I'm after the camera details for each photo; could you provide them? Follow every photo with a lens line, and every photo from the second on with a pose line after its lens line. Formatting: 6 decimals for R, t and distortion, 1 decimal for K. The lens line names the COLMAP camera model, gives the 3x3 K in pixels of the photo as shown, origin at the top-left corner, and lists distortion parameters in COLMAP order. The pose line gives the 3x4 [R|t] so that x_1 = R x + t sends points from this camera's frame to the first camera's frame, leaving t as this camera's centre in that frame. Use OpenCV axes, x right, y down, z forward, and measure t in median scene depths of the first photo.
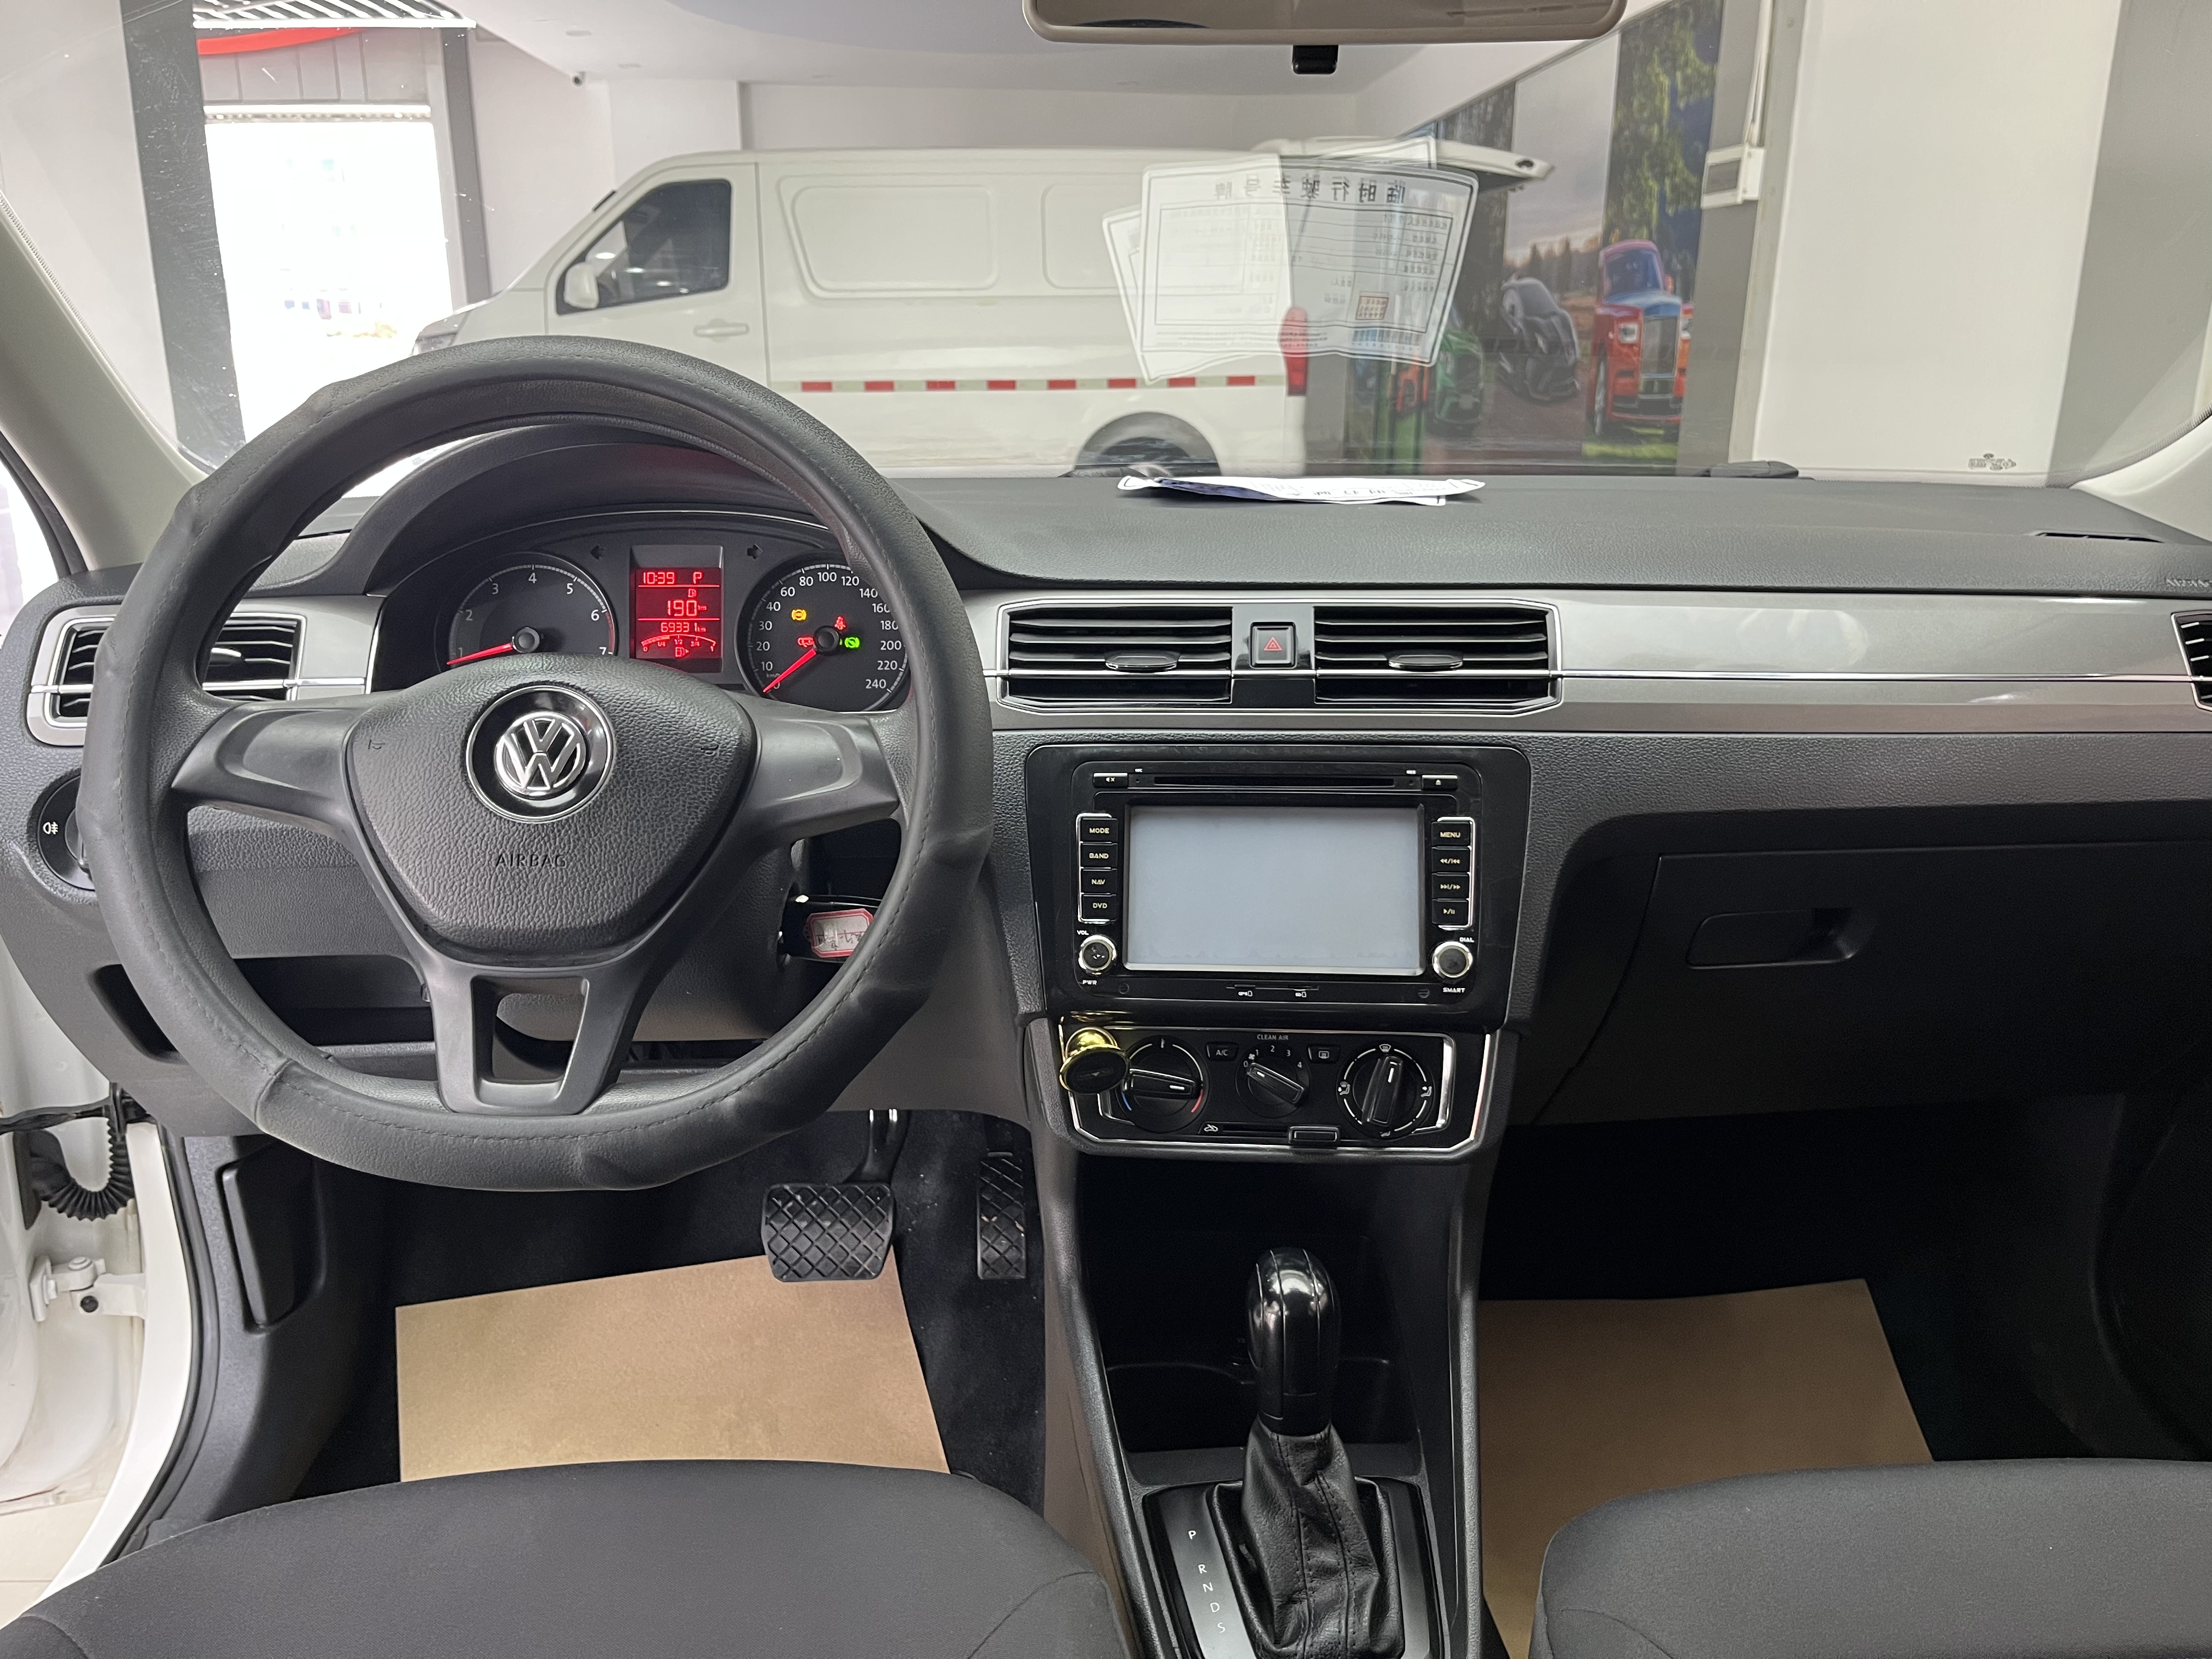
lens RADIAL K [[1672.1, 0, 1095.4], [0, 1672.1, 829.6], [0, 0, 1]] dist [0.074396, -0.109008]
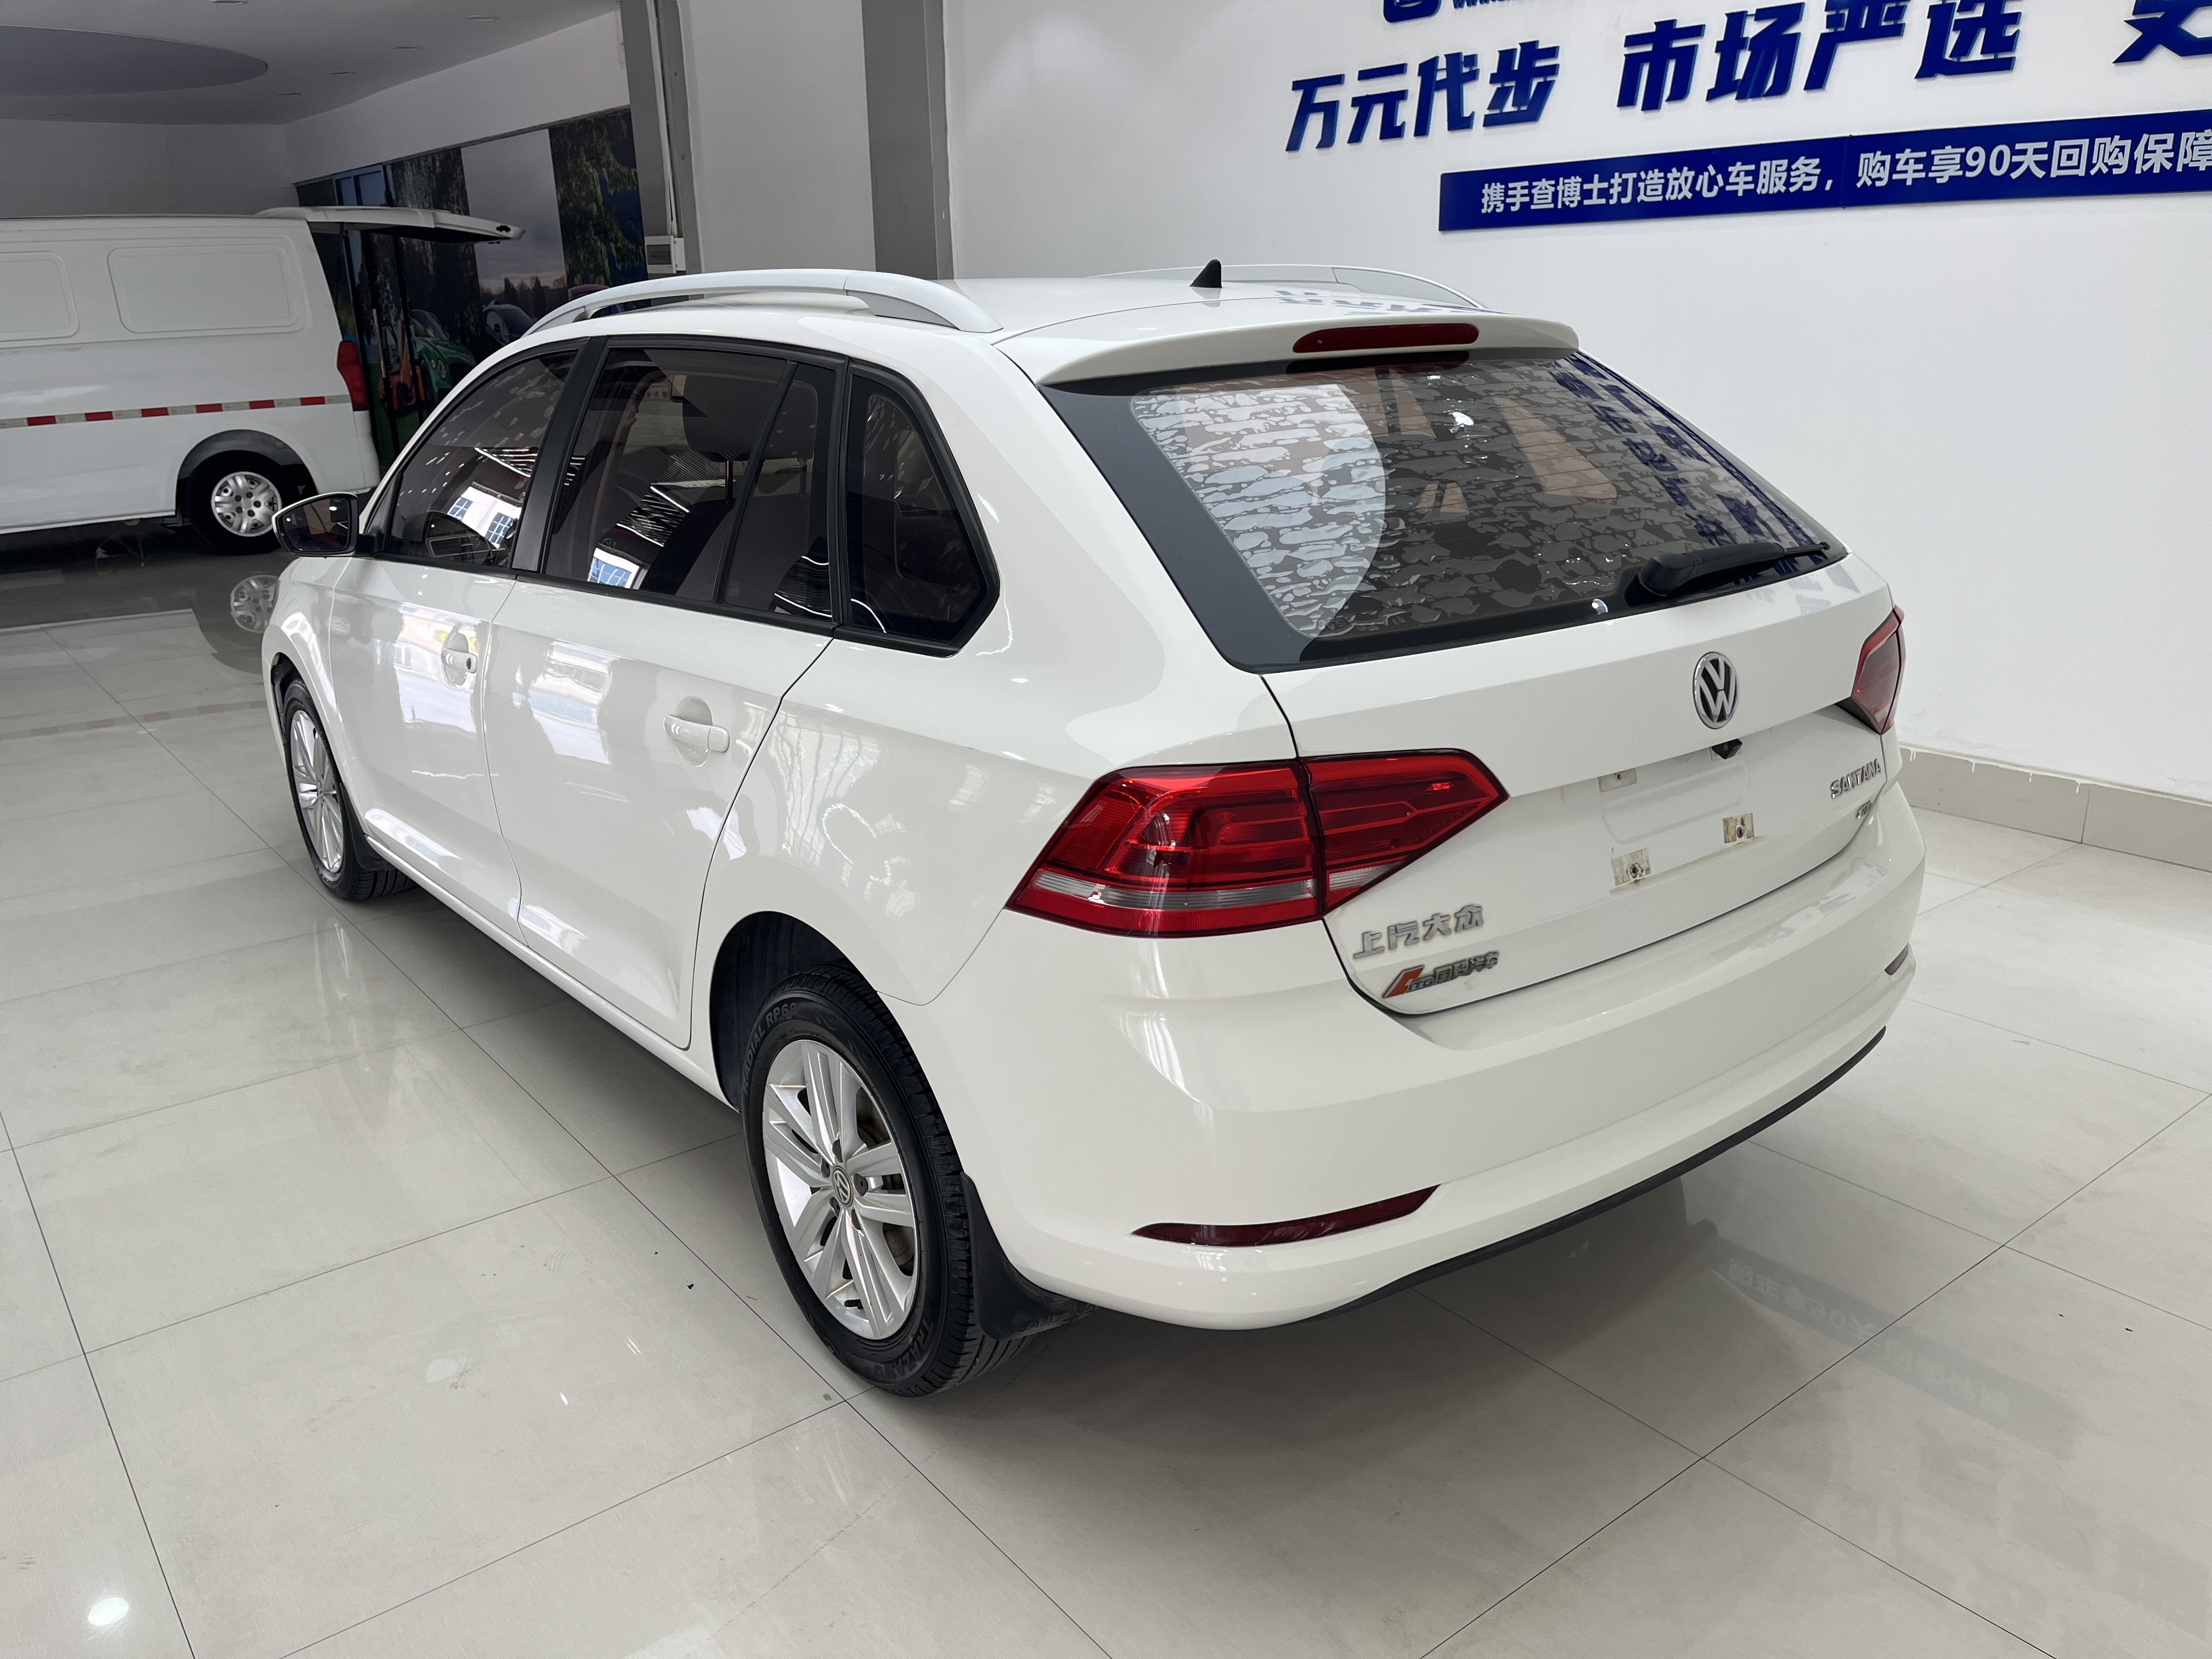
lens RADIAL K [[1672.1, 0, 1094.6], [0, 1672.1, 833.3], [0, 0, 1]] dist [0.074396, -0.109008]
pose [[0.818629, -0.195810, 0.539913, -0.180825], [0.184294, 0.979931, 0.075961, 0.060862], [-0.543951, 0.037318, 0.838286, -0.364160]]
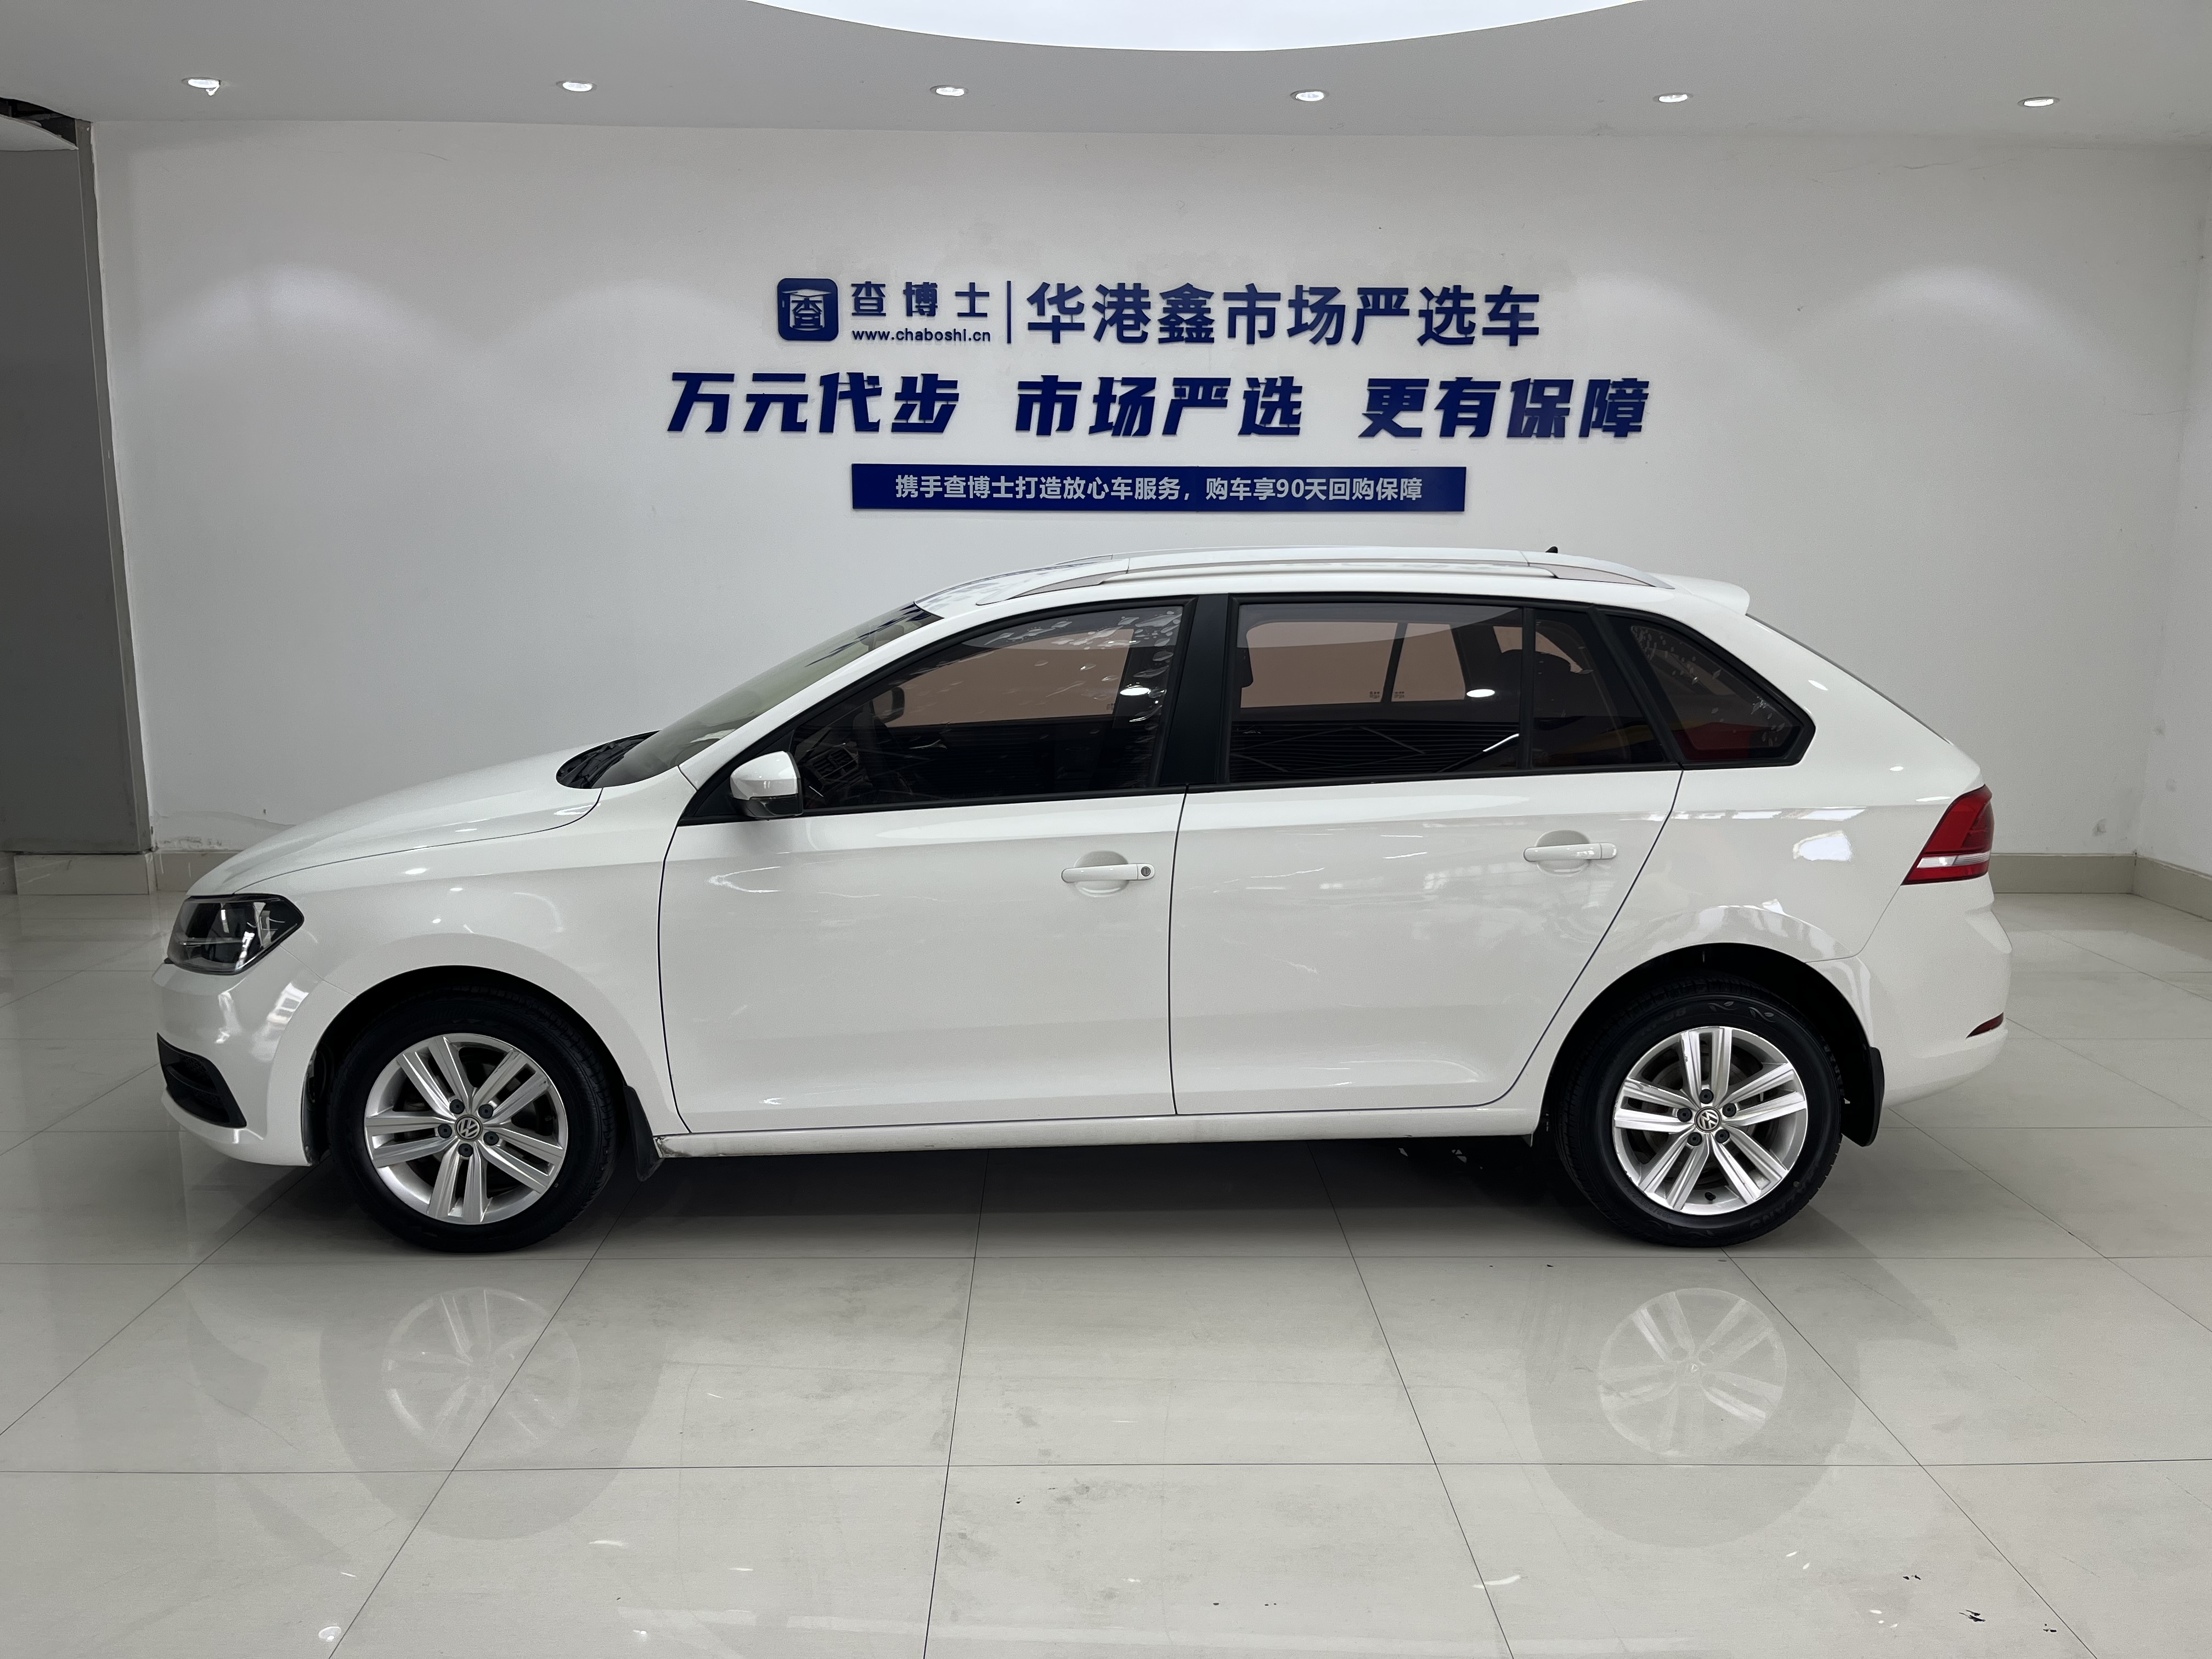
lens RADIAL K [[1672.1, 0, 1104.0], [0, 1672.1, 815.5], [0, 0, 1]] dist [0.074396, -0.109008]
pose [[0.025401, -0.168250, 0.985417, -0.500005], [0.273870, 0.949194, 0.155006, -0.054433], [-0.961431, 0.265939, 0.070189, -0.002758]]
